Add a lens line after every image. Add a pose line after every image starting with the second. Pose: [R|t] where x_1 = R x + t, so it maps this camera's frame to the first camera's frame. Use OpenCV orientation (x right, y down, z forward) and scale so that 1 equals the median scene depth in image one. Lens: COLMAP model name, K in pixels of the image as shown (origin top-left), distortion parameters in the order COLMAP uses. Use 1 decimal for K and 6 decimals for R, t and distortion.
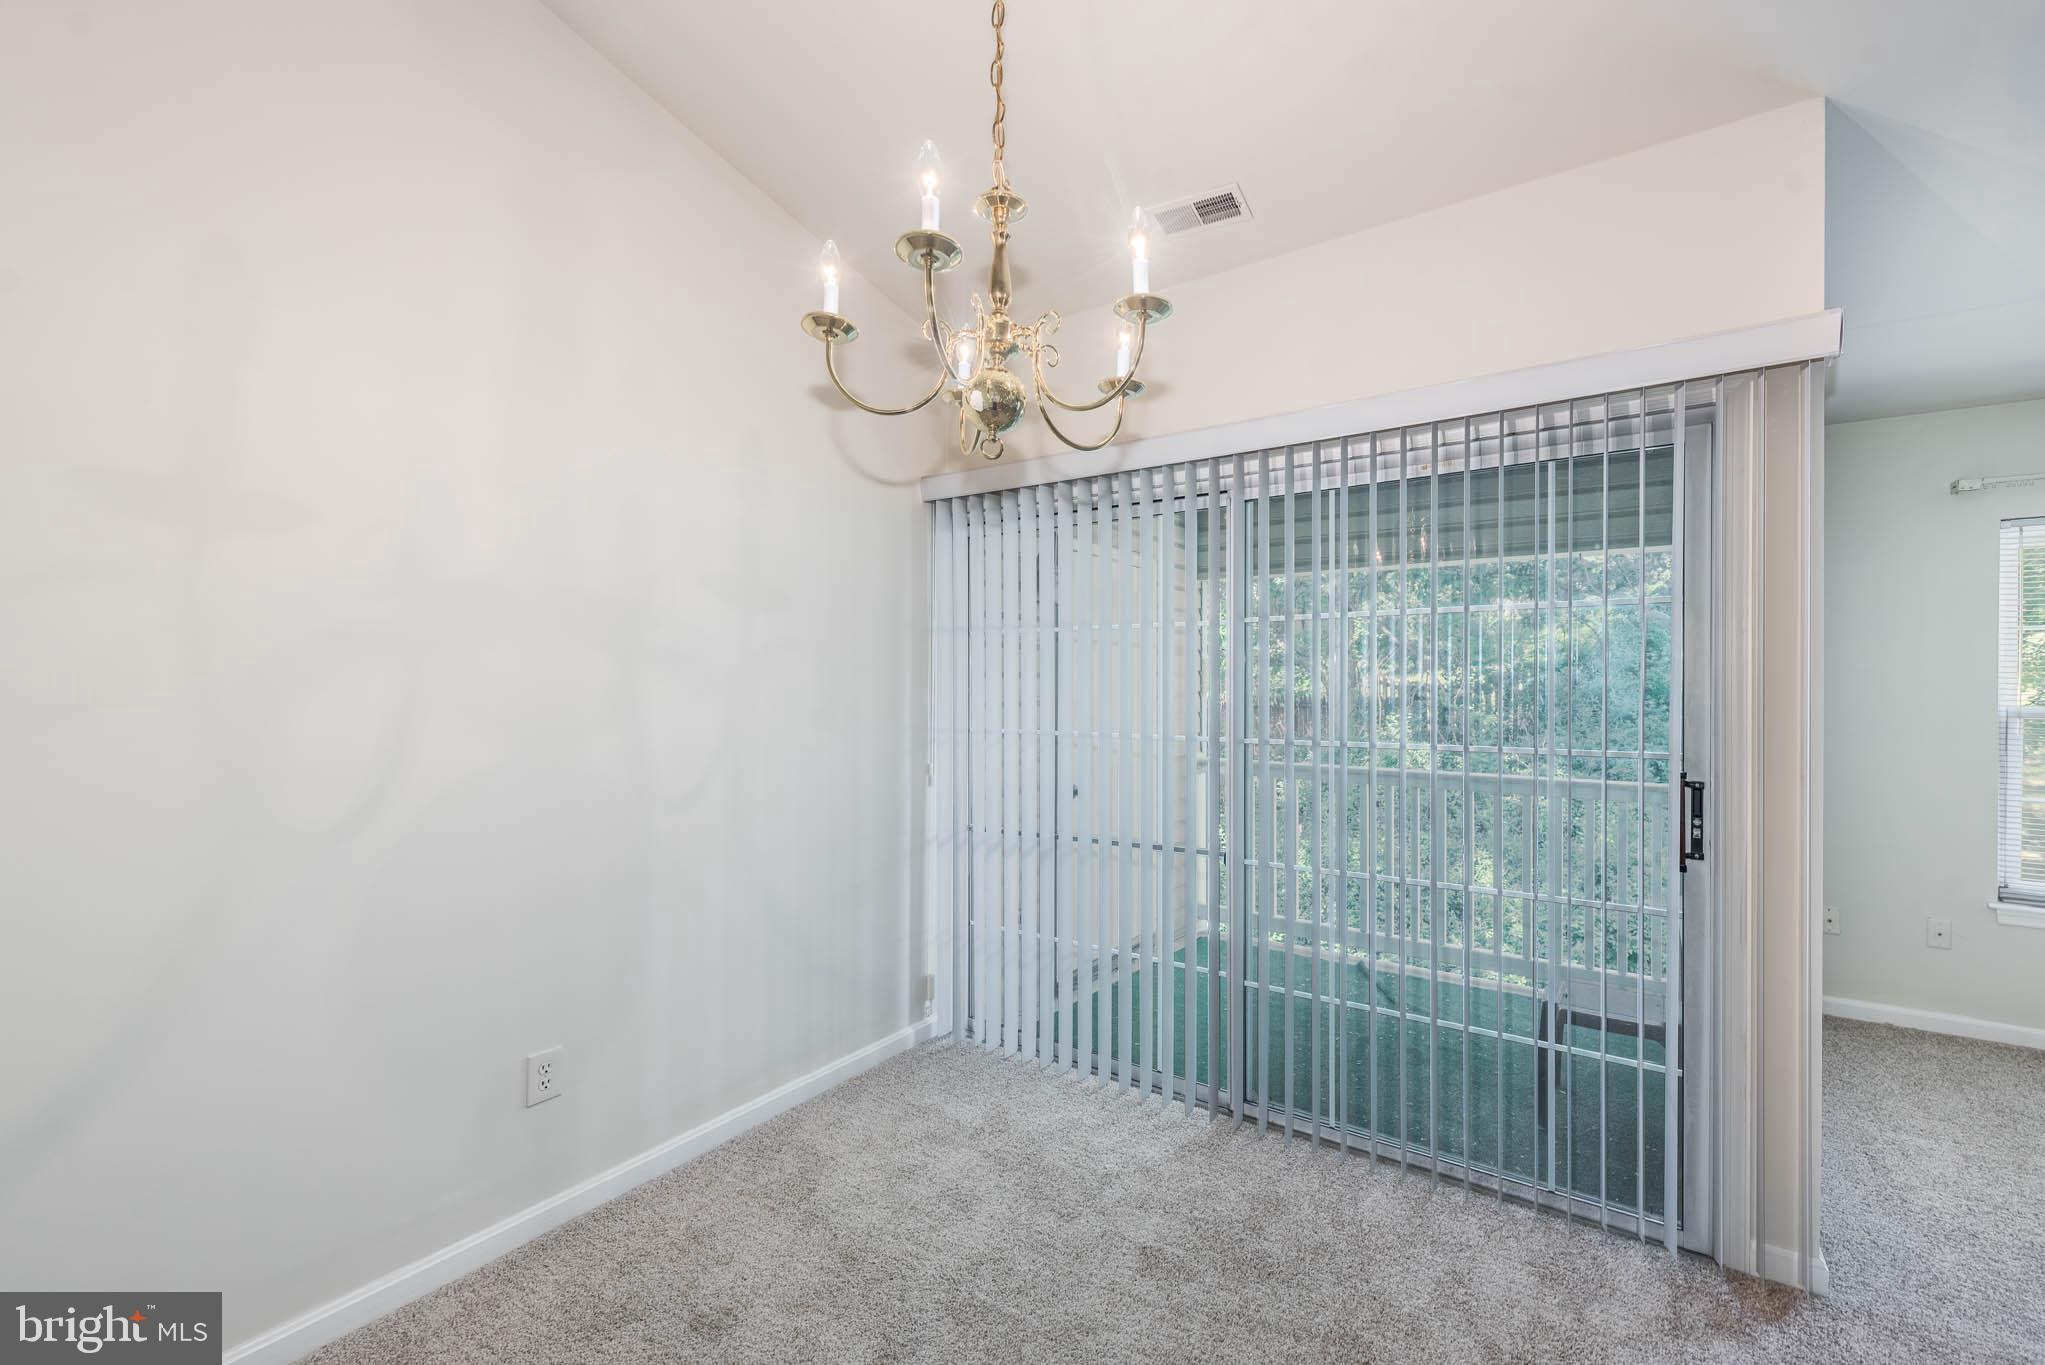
lens RADIAL K [[800.5, 0, 1090.3], [0, 800.5, 695.9], [0, 0, 1]] dist [0.022328, -0.005426]
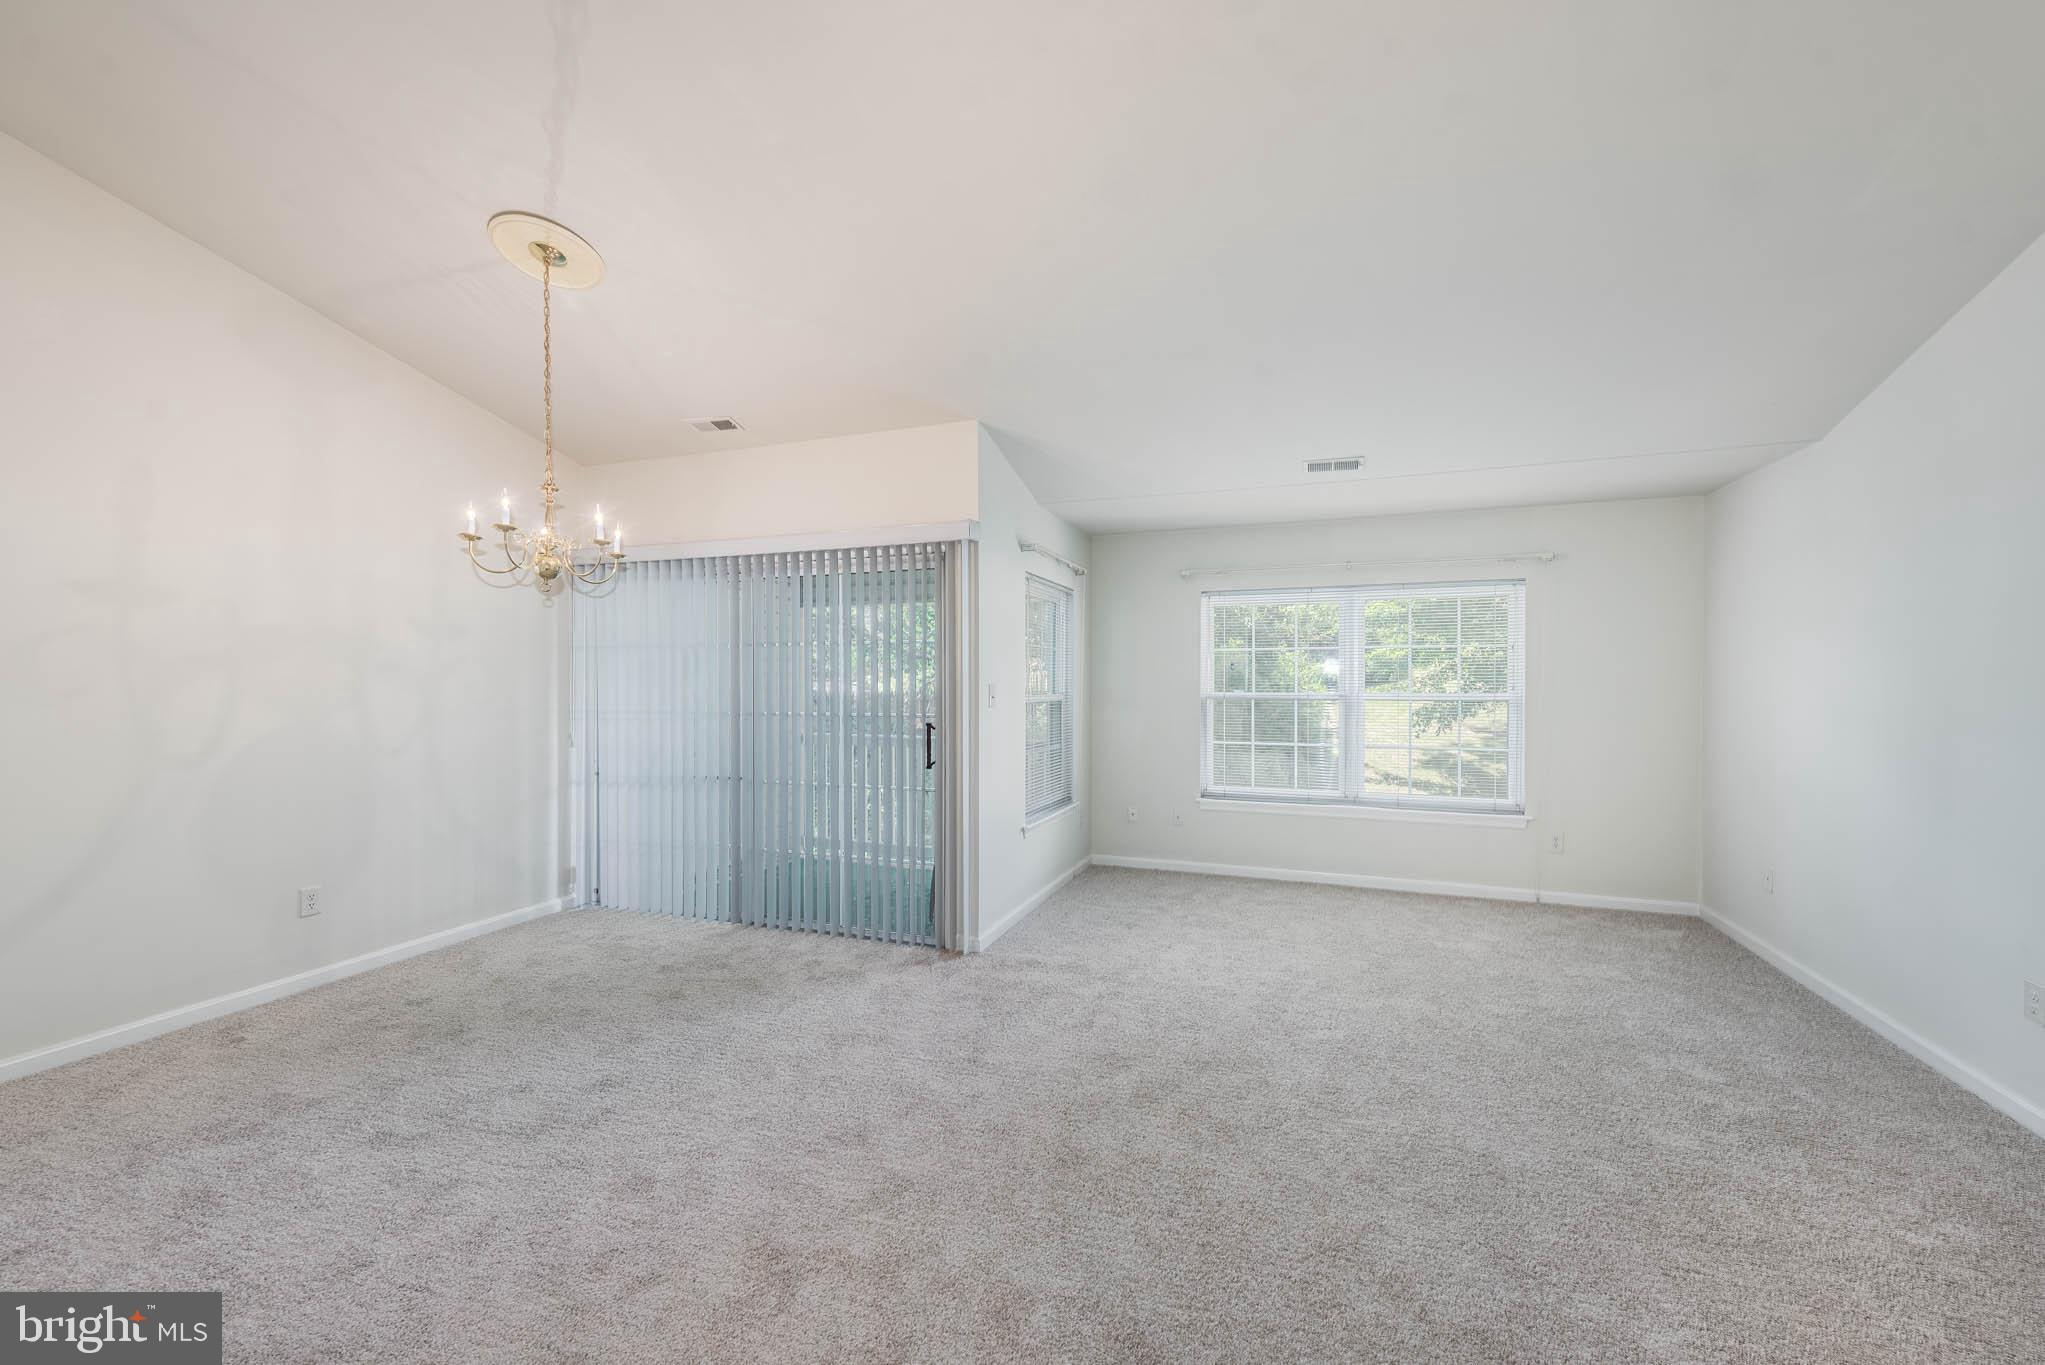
lens RADIAL K [[800.5, 0, 997.4], [0, 800.5, 690.1], [0, 0, 1]] dist [0.022328, -0.005426]
pose [[0.982394, -0.004447, 0.186768, 0.374753], [0.005615, 0.999968, -0.005728, 0.018030], [-0.186736, 0.006676, 0.982387, -0.815450]]
